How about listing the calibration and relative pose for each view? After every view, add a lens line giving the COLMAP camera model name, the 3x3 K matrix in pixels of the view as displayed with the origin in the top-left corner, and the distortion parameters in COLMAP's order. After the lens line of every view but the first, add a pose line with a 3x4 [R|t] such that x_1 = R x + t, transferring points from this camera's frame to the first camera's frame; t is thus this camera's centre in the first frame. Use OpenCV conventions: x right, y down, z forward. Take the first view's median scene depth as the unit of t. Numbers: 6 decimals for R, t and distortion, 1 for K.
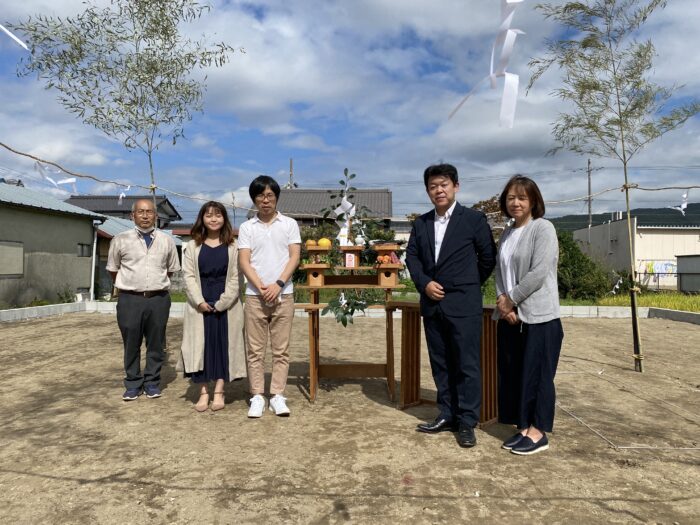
lens RADIAL K [[531.3, 0, 350.0], [0, 531.3, 262.5], [0, 0, 1]] dist [0.047956, -0.044821]
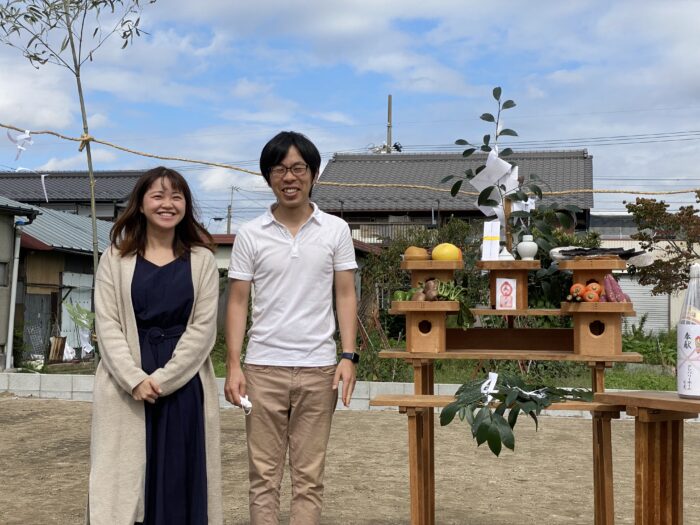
lens RADIAL K [[1033.6, 0, 348.1], [0, 1033.6, 242.1], [0, 0, 1]] dist [0.111428, -0.117829]
pose [[0.988668, -0.001045, -0.150114, -0.000392], [-0.007200, 0.998495, -0.054369, 0.000596], [0.149945, 0.054834, 0.987173, 0.142299]]
